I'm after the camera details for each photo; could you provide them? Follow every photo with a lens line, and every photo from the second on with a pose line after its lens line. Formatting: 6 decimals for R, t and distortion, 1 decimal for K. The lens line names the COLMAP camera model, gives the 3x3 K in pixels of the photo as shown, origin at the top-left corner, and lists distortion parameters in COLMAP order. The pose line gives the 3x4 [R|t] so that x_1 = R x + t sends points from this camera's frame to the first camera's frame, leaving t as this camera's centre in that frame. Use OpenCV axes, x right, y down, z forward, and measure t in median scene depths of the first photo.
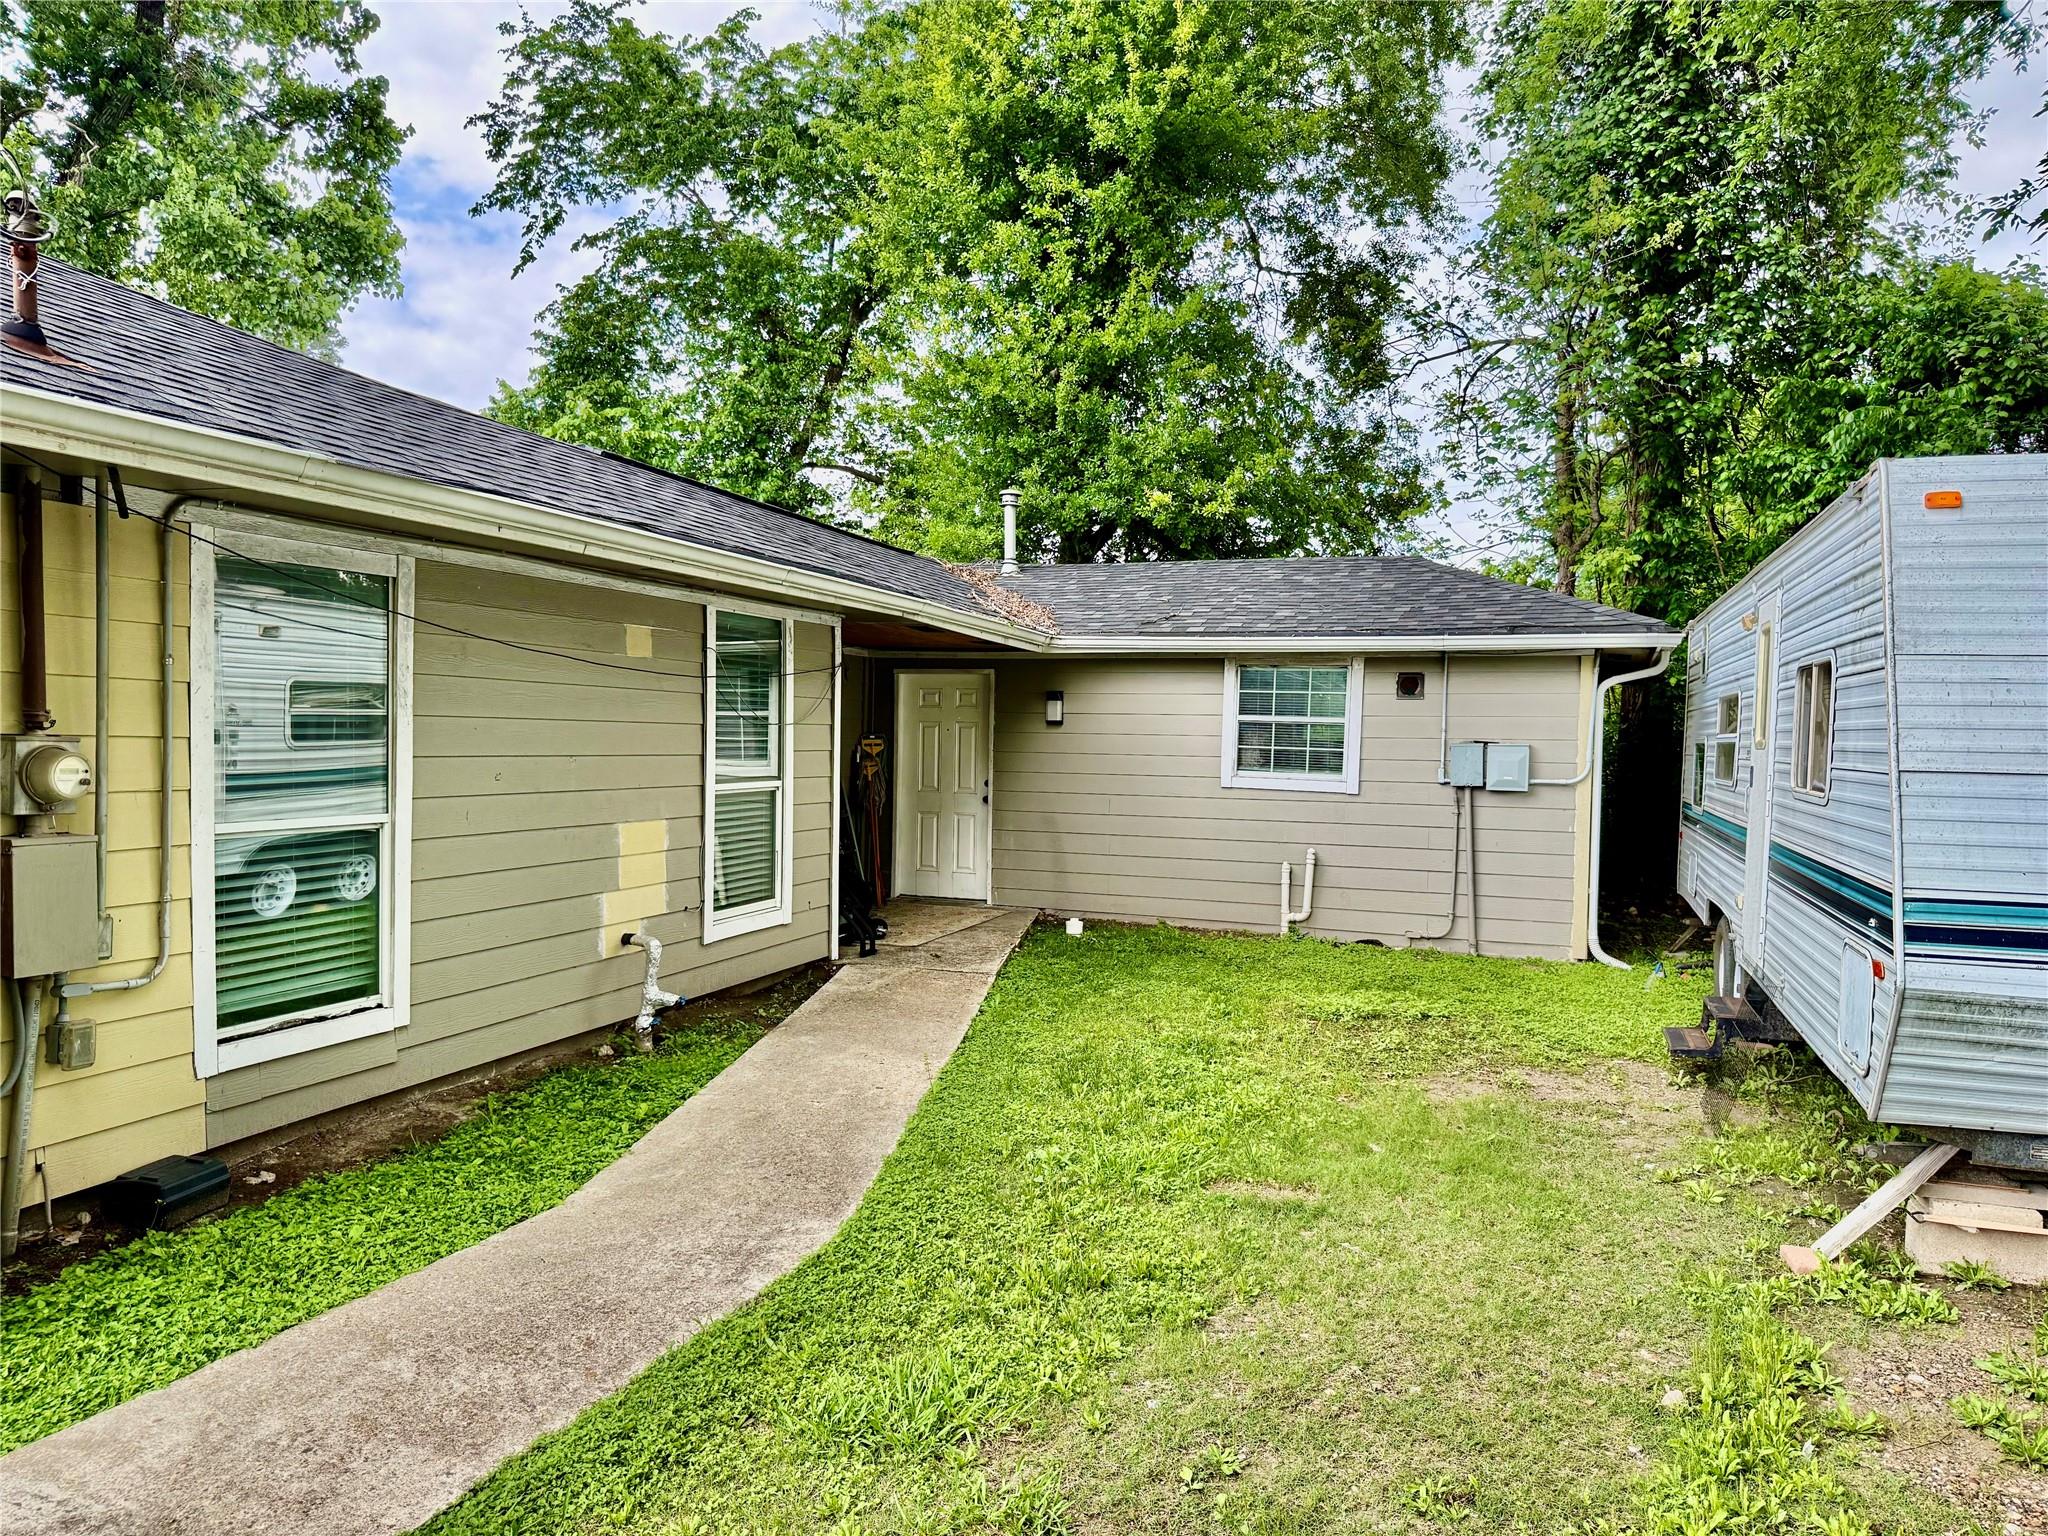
lens RADIAL K [[1444.0, 0, 1025.3], [0, 1444.0, 770.5], [0, 0, 1]] dist [0.008335, 0.000125]
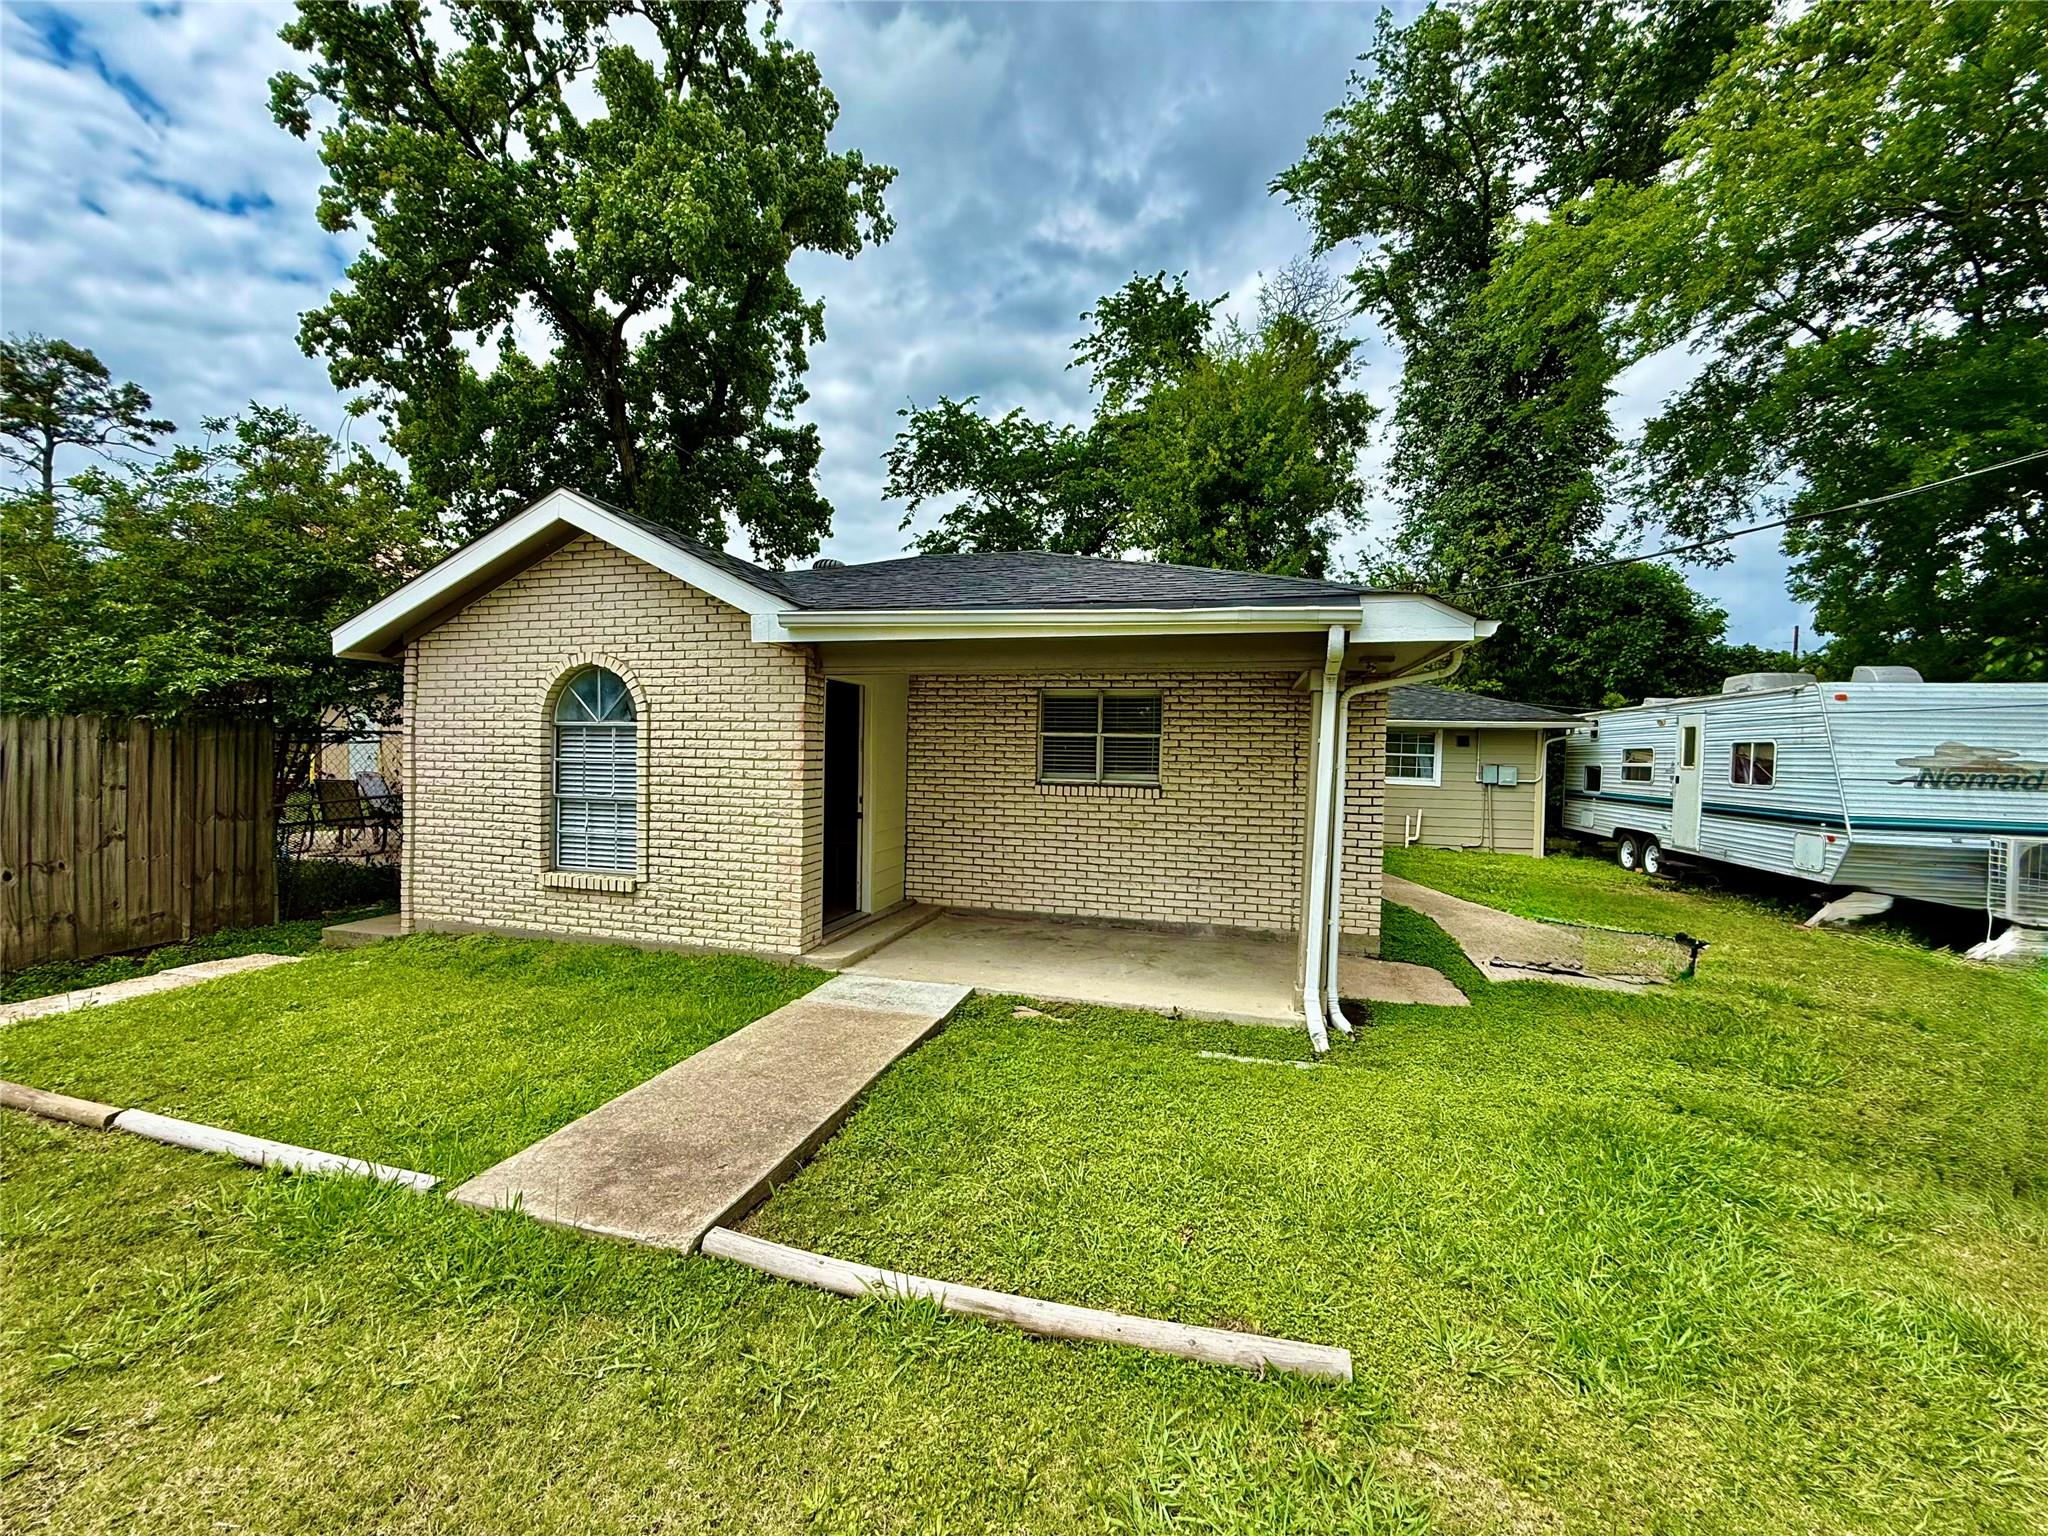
lens RADIAL K [[815.0, 0, 1019.2], [0, 815.0, 767.9], [0, 0, 1]] dist [0.003070, -0.000090]
pose [[0.996258, 0.002328, 0.086396, -0.295821], [-0.001506, 0.999953, -0.009588, -0.000972], [-0.086414, 0.009422, 0.996215, -0.147203]]
